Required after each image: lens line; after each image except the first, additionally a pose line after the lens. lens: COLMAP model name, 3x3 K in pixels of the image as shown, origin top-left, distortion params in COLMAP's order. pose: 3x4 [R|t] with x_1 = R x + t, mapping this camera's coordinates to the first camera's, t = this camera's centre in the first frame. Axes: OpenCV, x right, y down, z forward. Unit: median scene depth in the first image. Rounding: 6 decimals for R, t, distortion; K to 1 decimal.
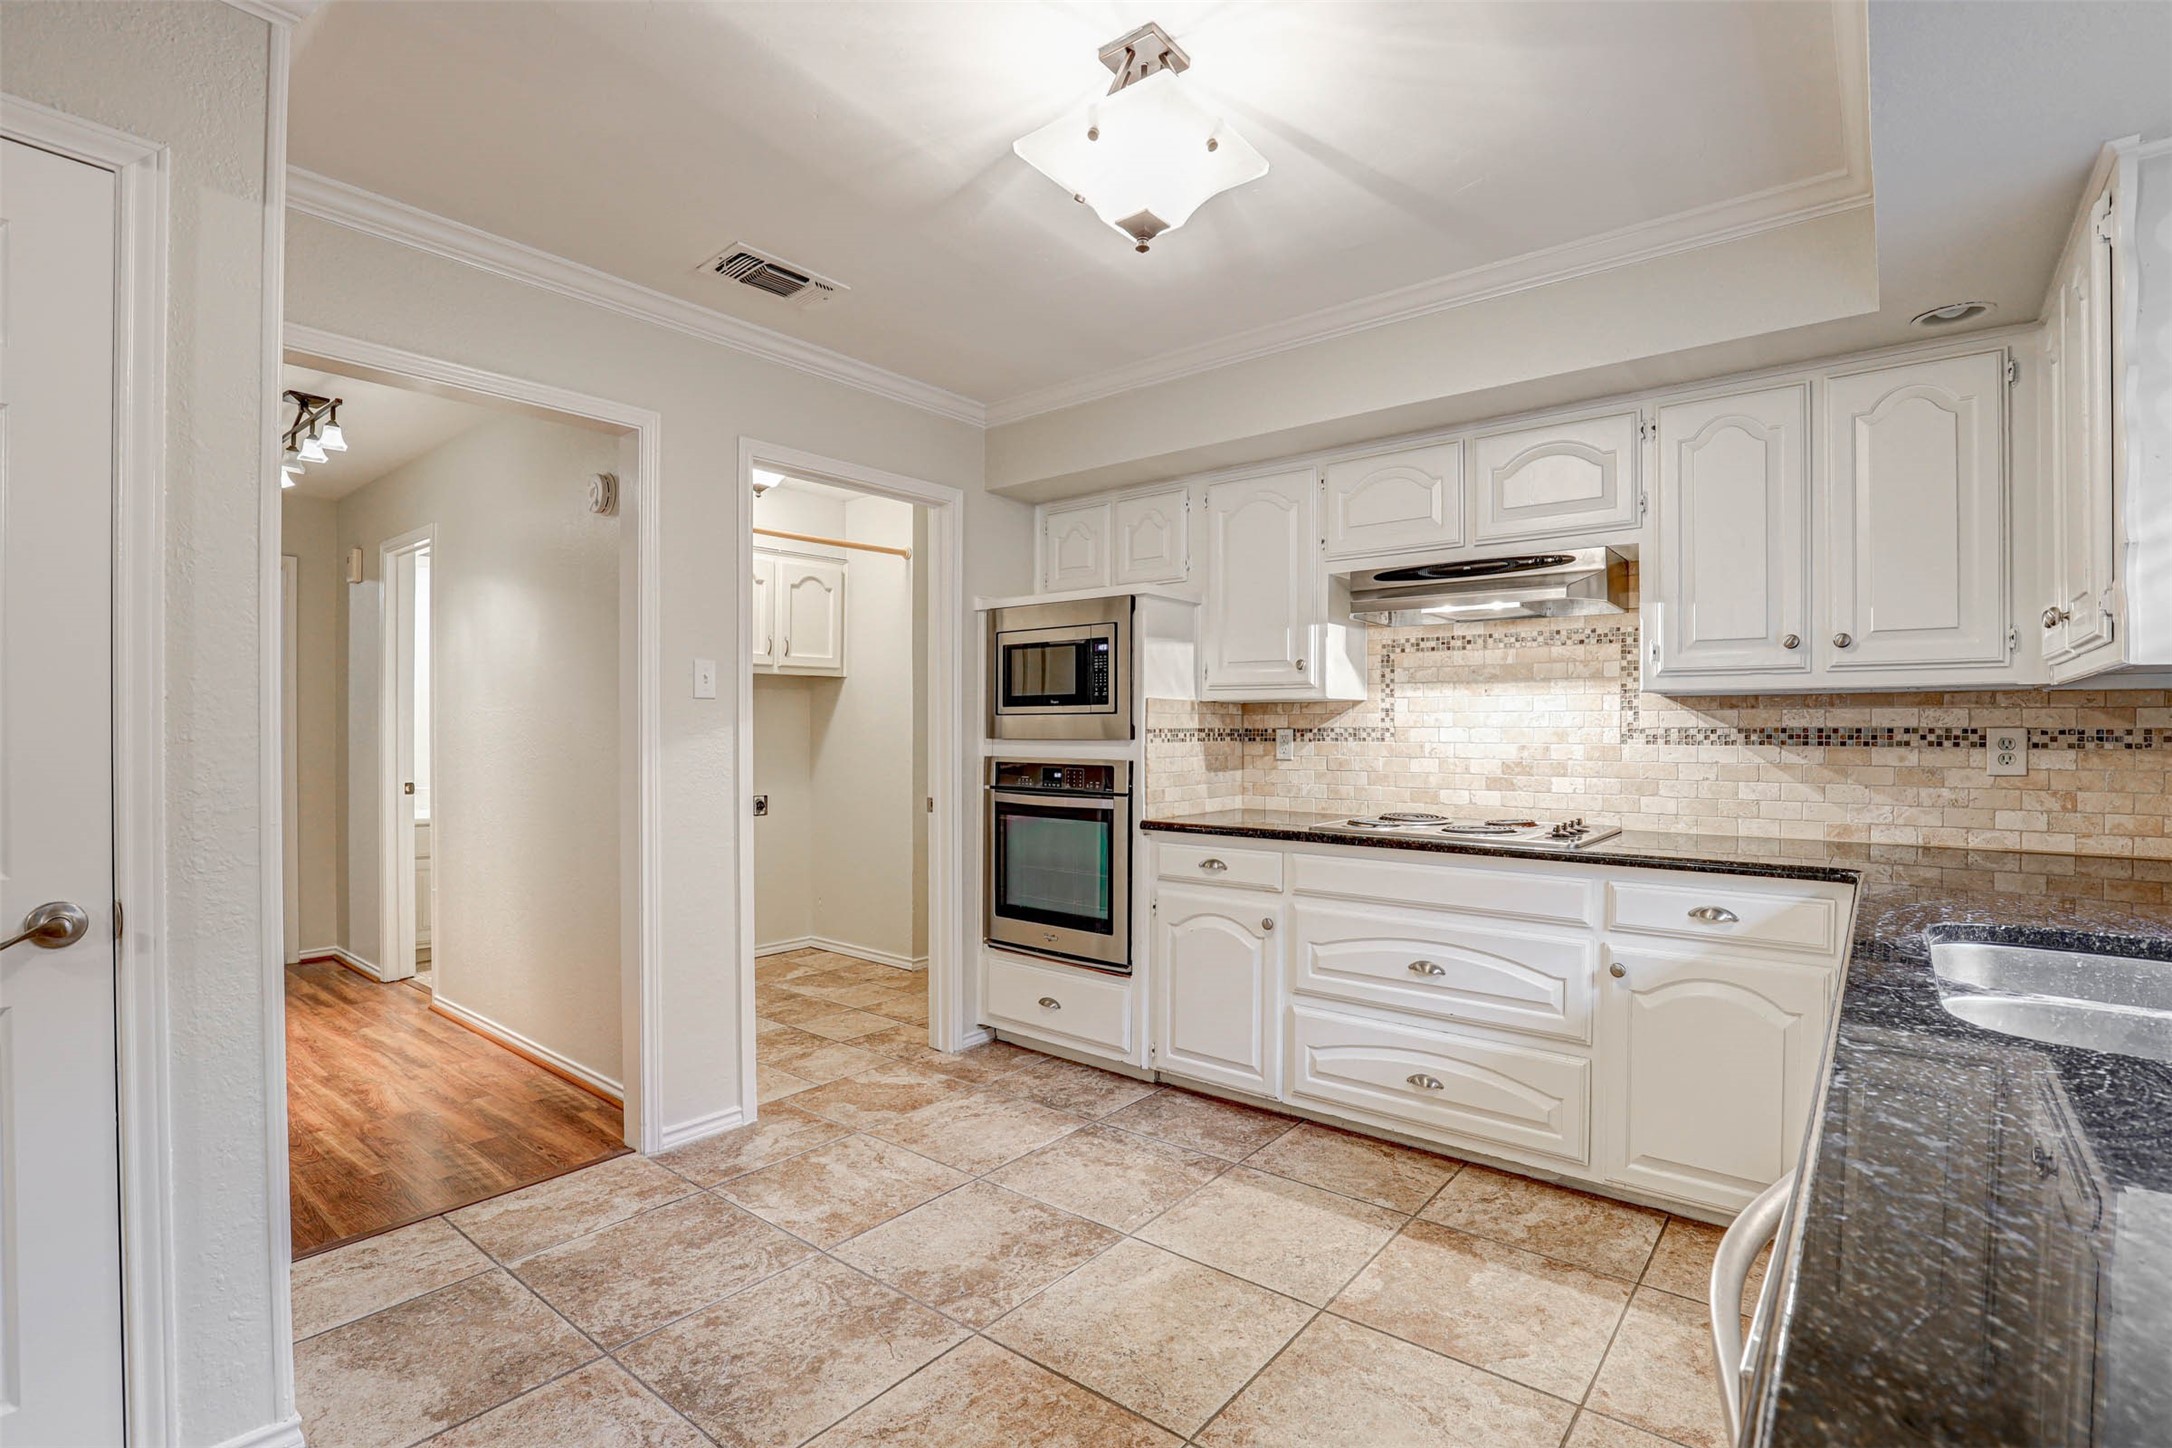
lens RADIAL K [[1005.3, 0, 1099.6], [0, 1005.3, 730.6], [0, 0, 1]] dist [-0.033768, 0.003400]
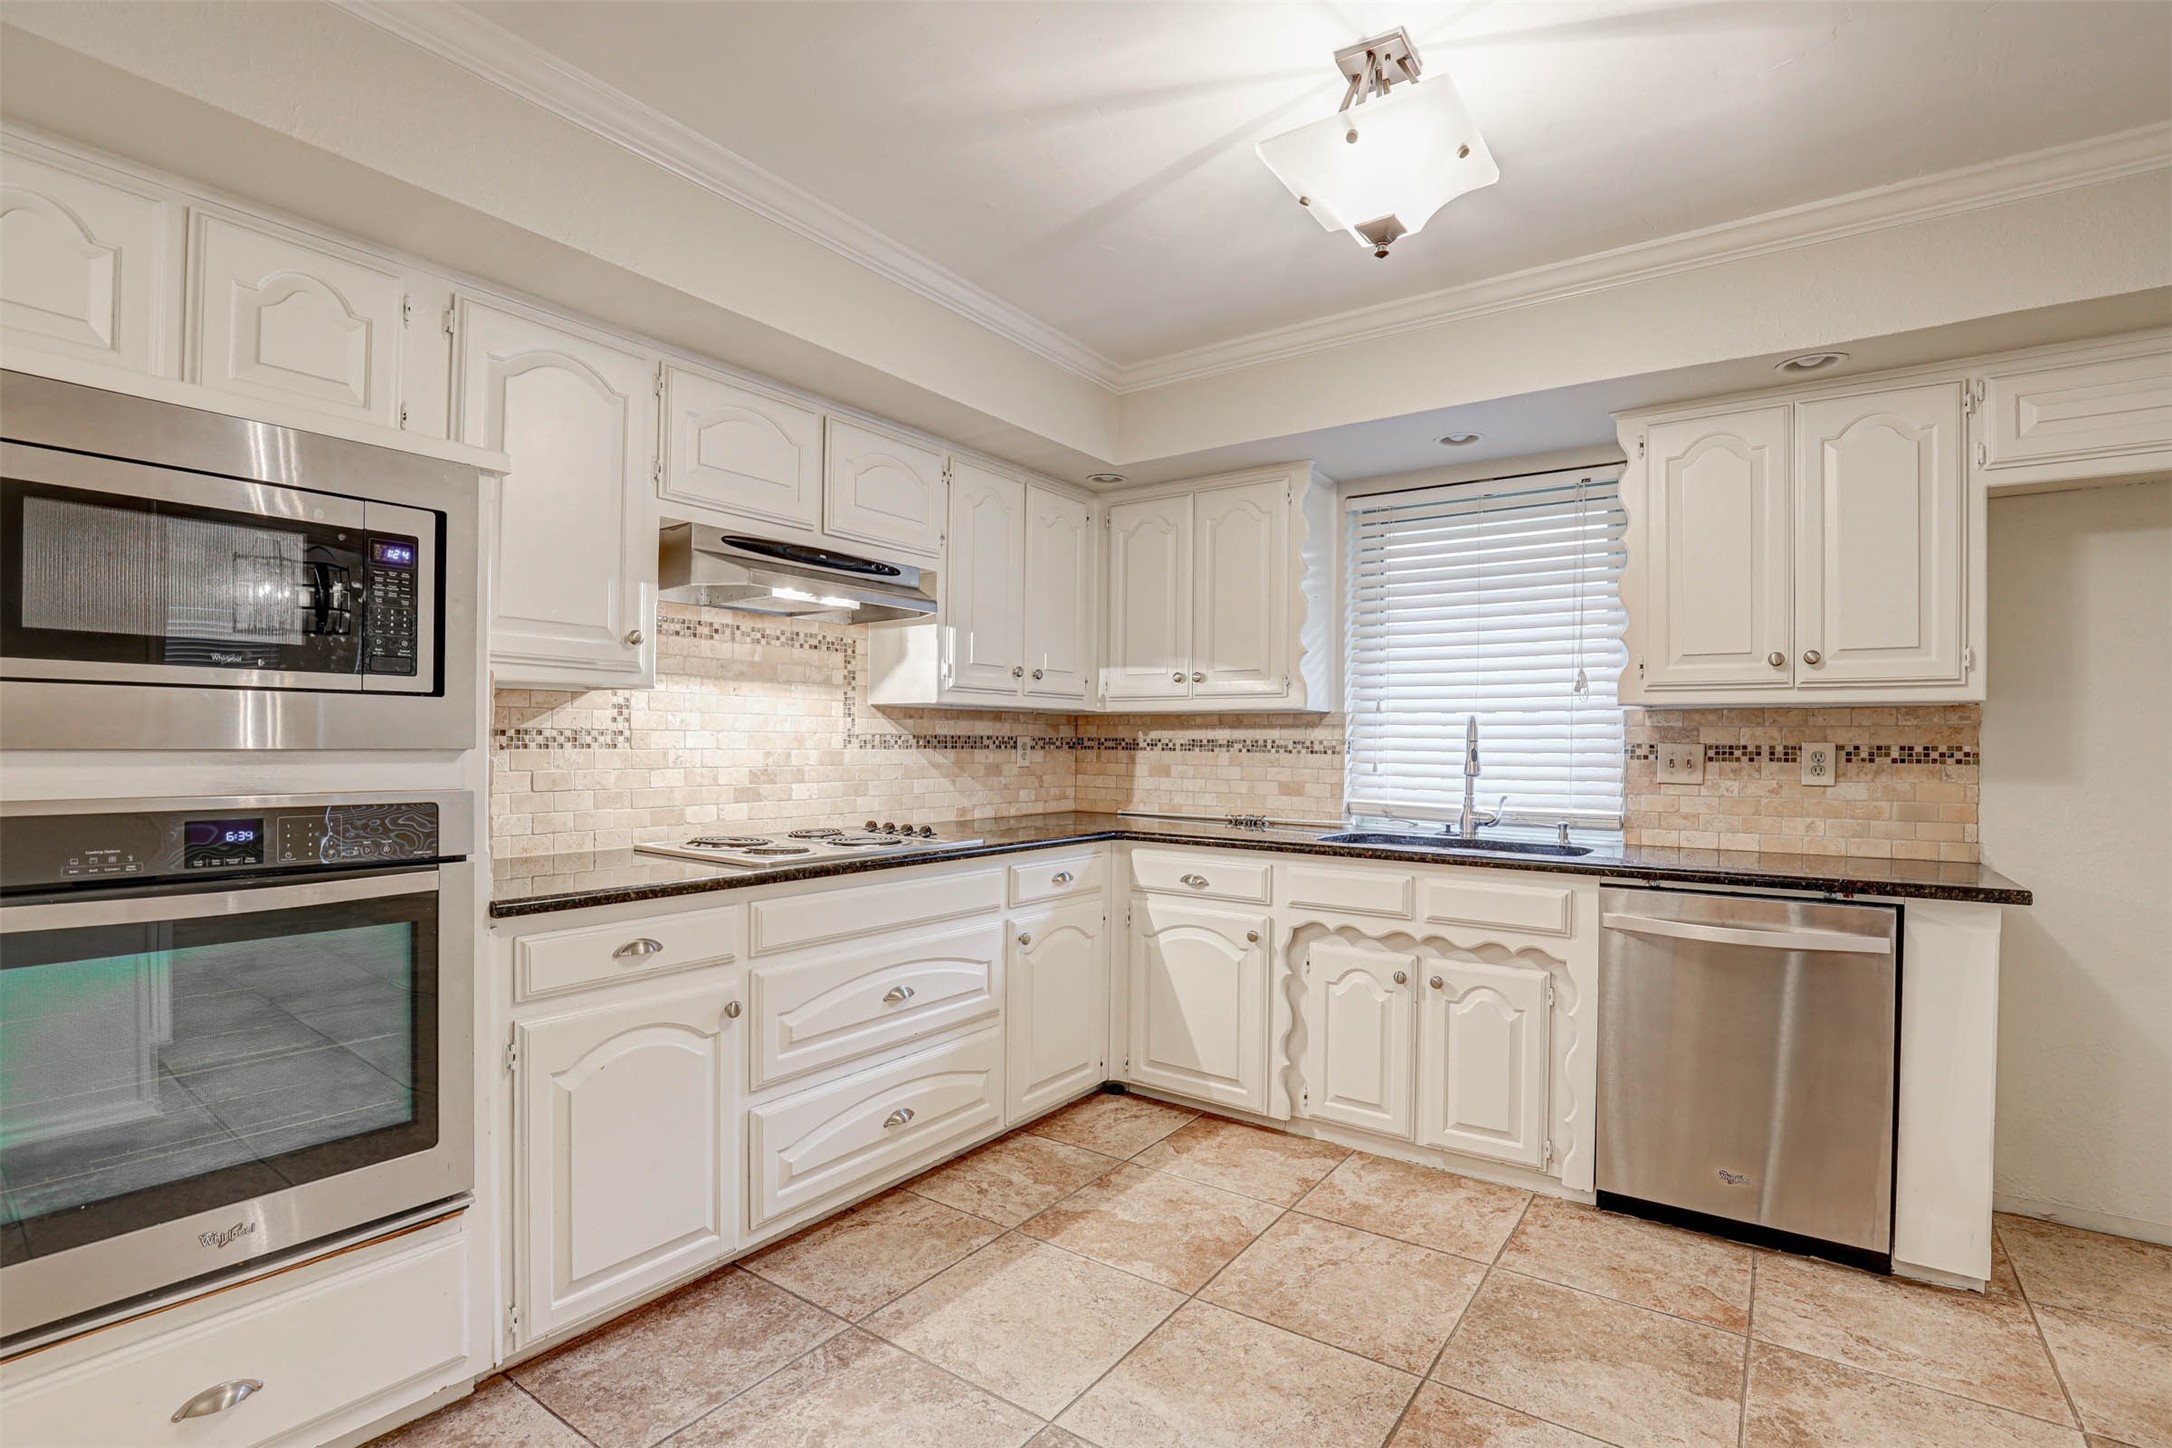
lens RADIAL K [[1005.3, 0, 1101.5], [0, 1005.3, 739.7], [0, 0, 1]] dist [-0.033768, 0.003400]
pose [[-0.059524, 0.000601, 0.998227, -0.555754], [-0.007474, 0.999972, -0.001048, 0.002957], [-0.998199, -0.007523, -0.059518, 0.799841]]
